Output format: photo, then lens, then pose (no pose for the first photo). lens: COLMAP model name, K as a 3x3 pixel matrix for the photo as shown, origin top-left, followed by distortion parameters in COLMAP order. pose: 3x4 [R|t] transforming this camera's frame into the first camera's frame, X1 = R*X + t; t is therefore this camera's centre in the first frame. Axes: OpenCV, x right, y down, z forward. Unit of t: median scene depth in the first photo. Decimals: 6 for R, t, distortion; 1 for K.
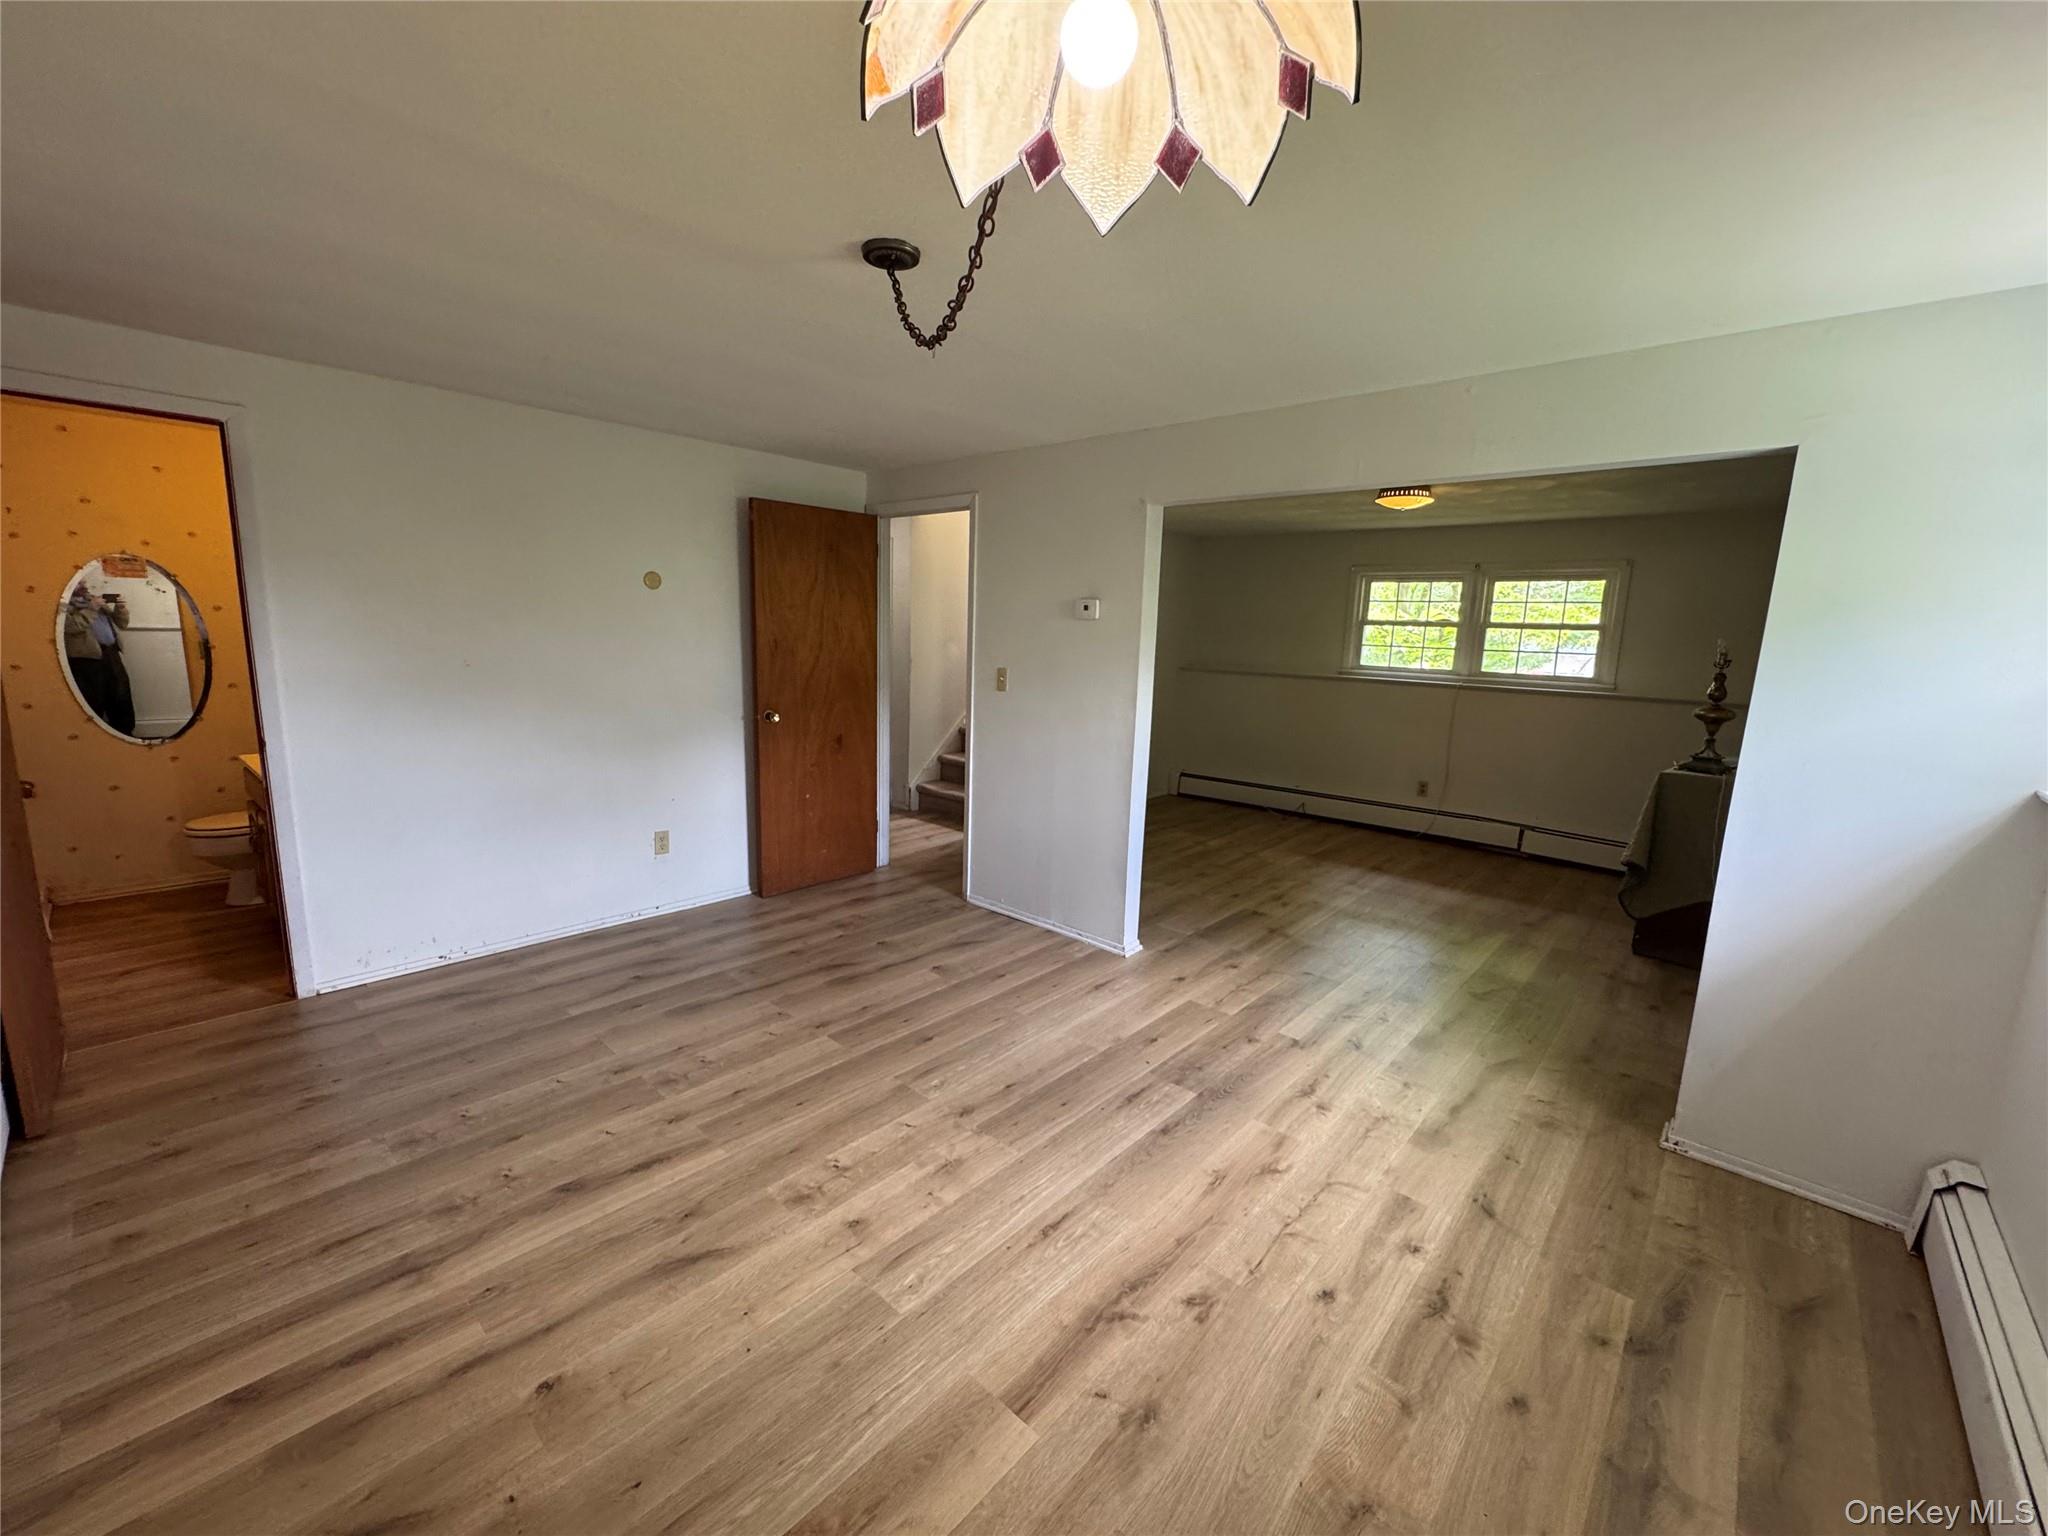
lens RADIAL K [[821.8, 0, 1022.6], [0, 821.8, 767.0], [0, 0, 1]] dist [-0.003681, 0.000725]
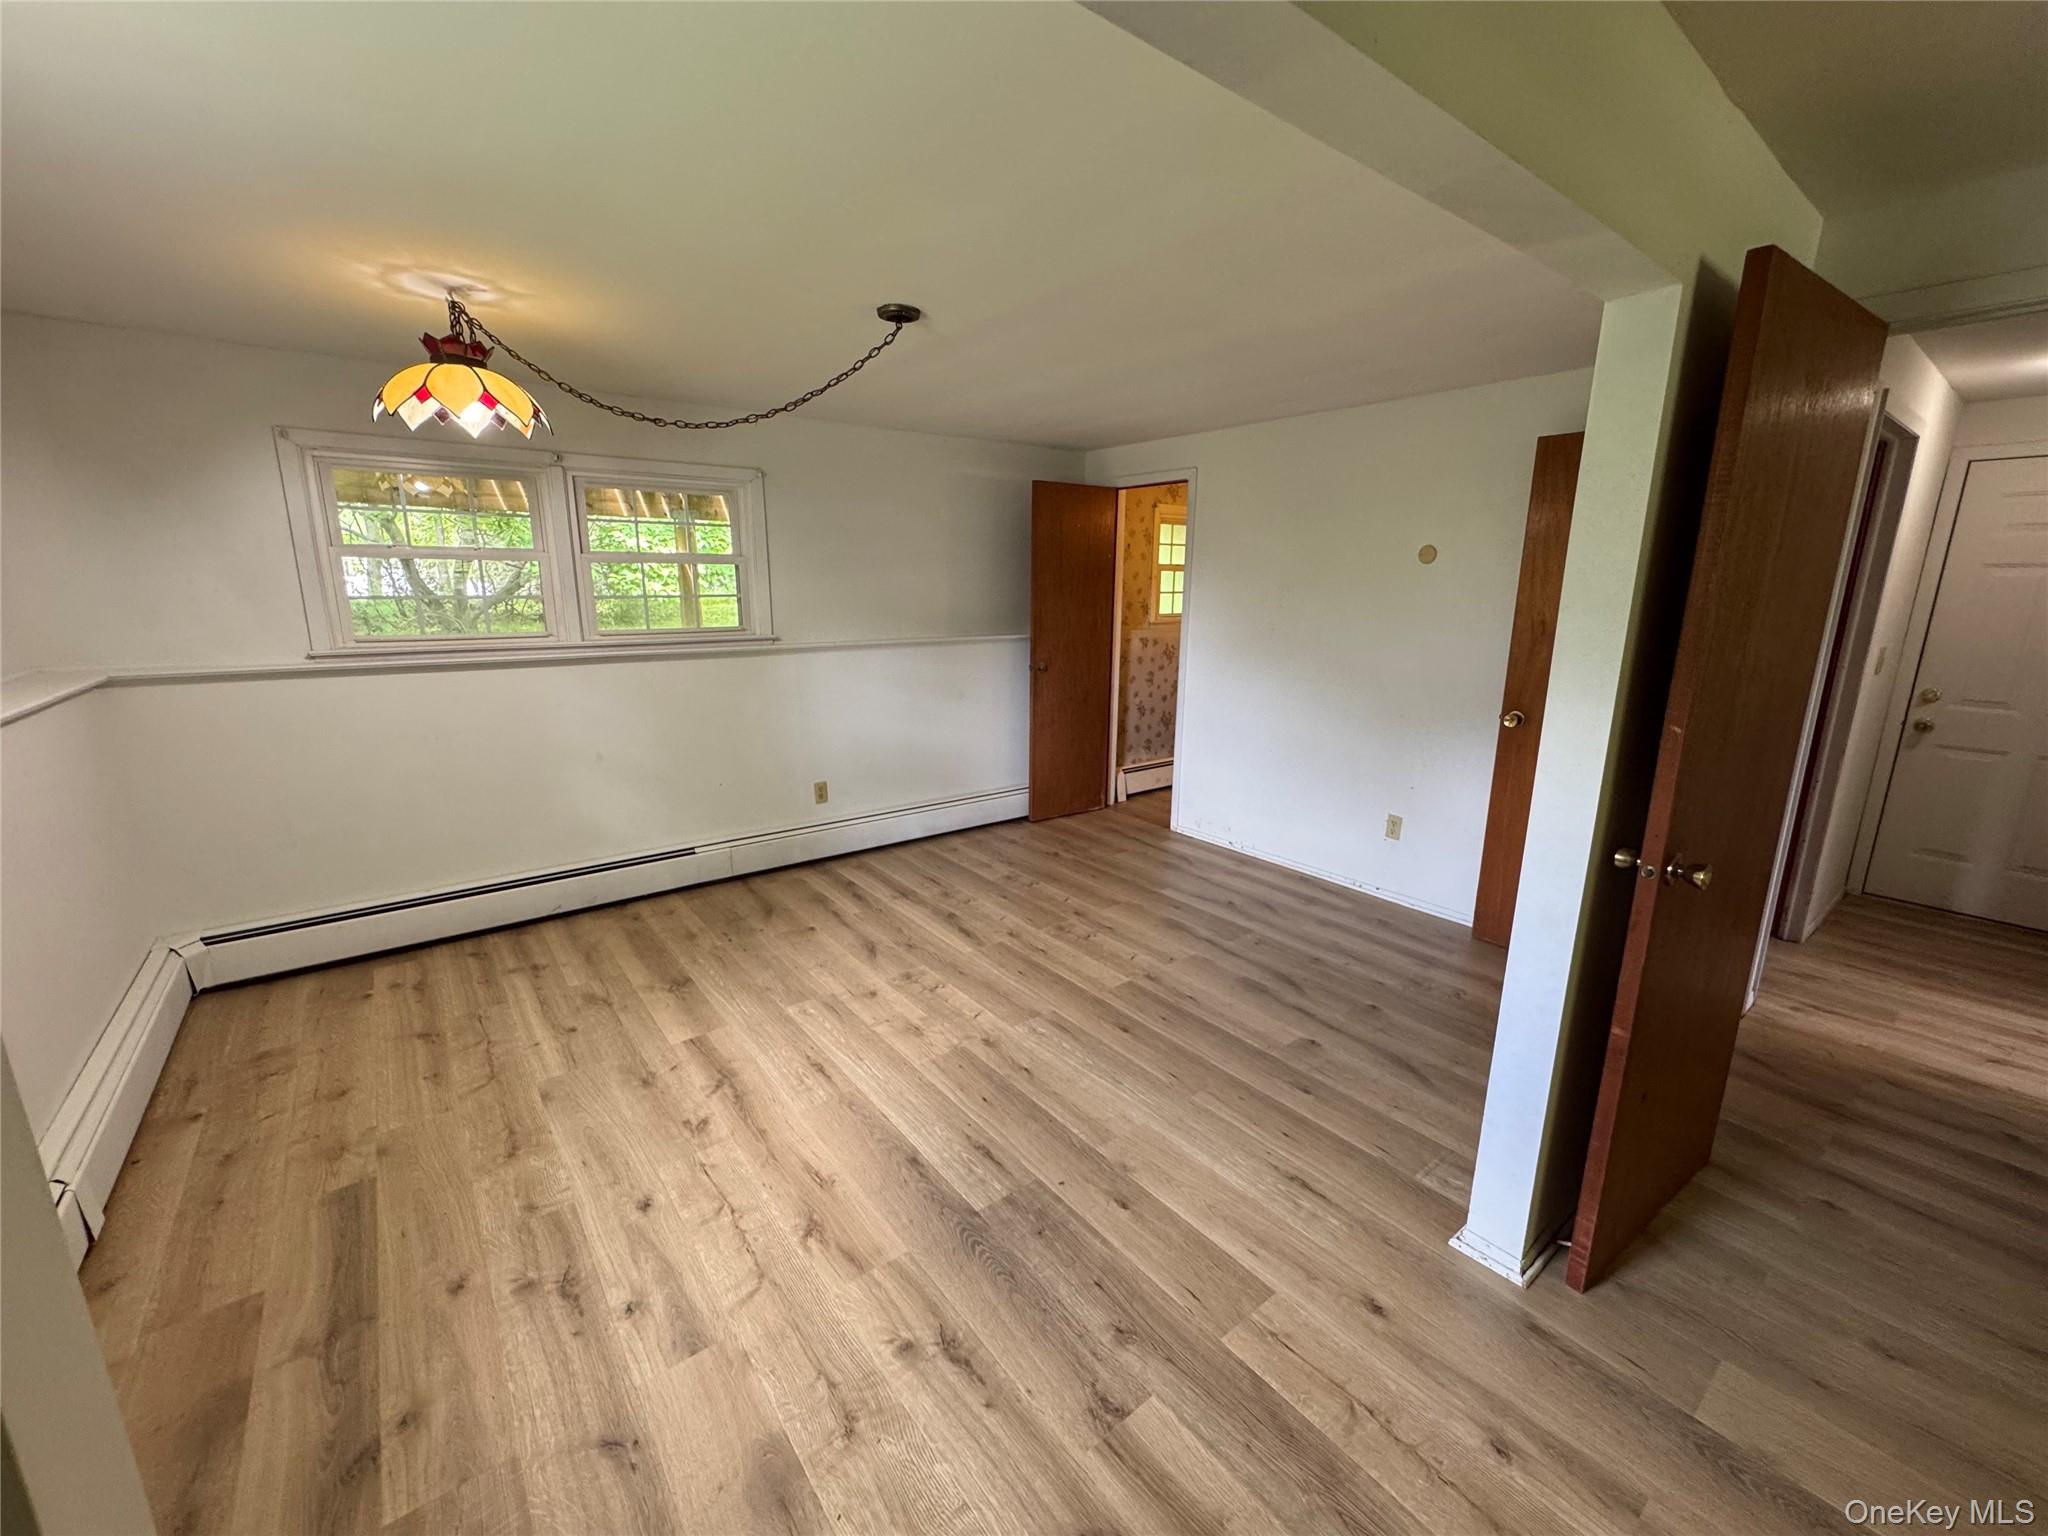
lens RADIAL K [[821.8, 0, 1026.7], [0, 821.8, 767.4], [0, 0, 1]] dist [-0.003681, 0.000725]
pose [[-0.167455, 0.185638, -0.968244, 0.846306], [-0.181544, 0.959511, 0.215361, -0.160073], [0.969020, 0.211842, -0.126973, 1.037412]]
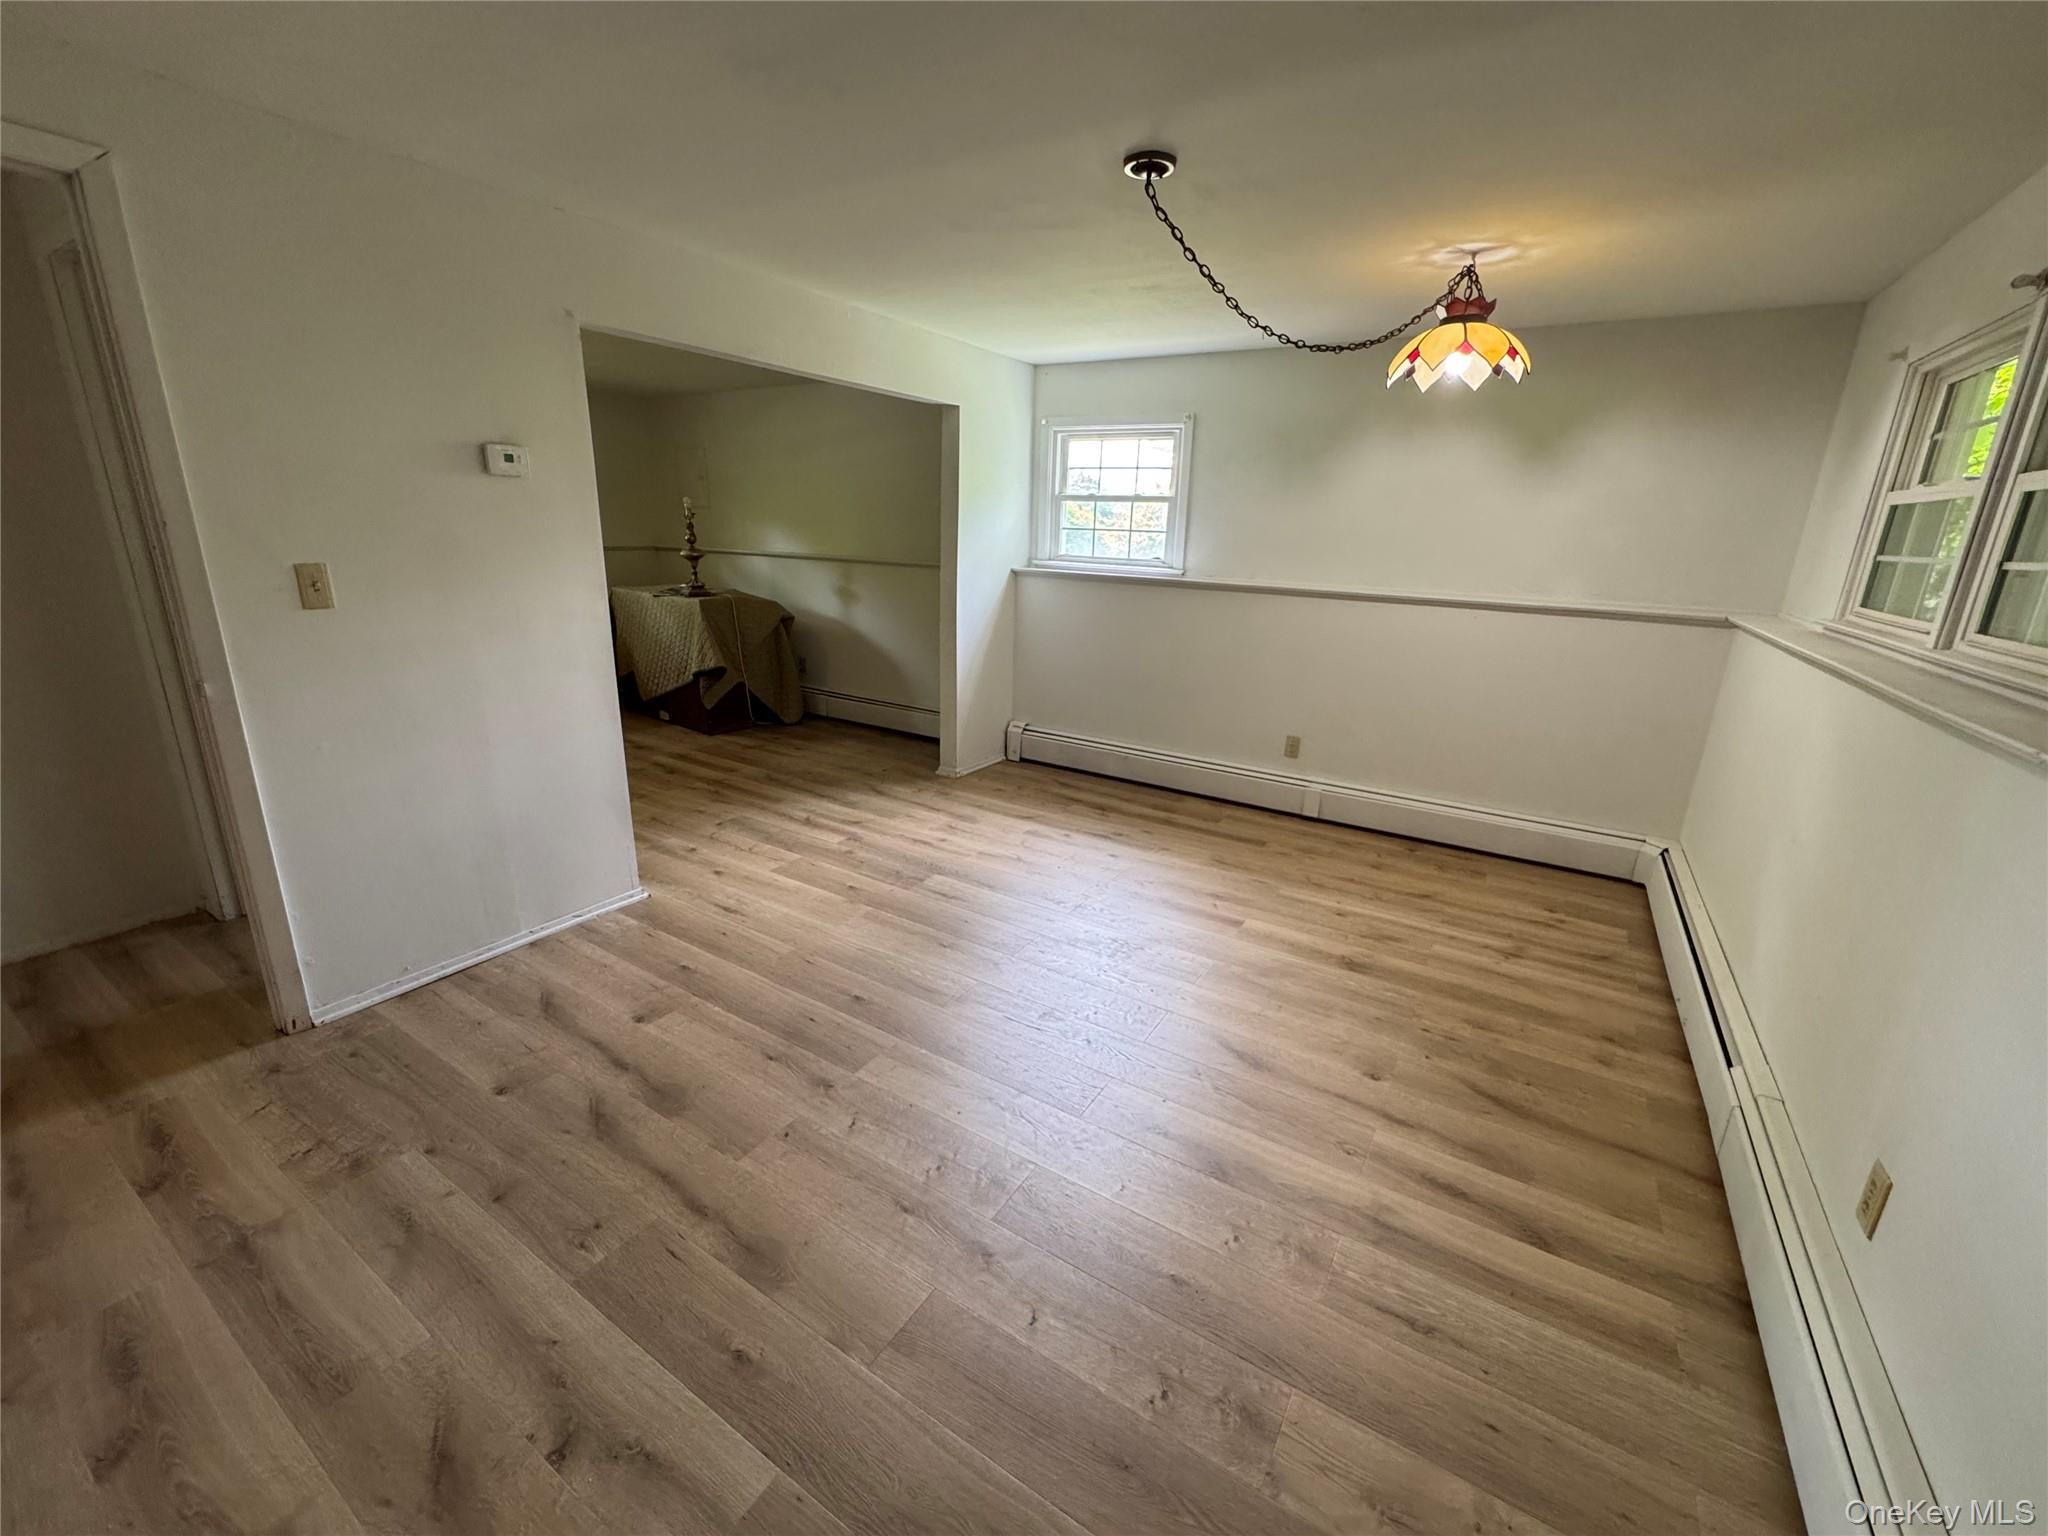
lens RADIAL K [[821.8, 0, 1027.2], [0, 821.8, 769.3], [0, 0, 1]] dist [-0.003681, 0.000725]
pose [[-0.175849, -0.317963, 0.931653, -0.955993], [0.128519, 0.930885, 0.341959, -0.179558], [-0.975992, 0.179868, -0.122831, 0.975290]]
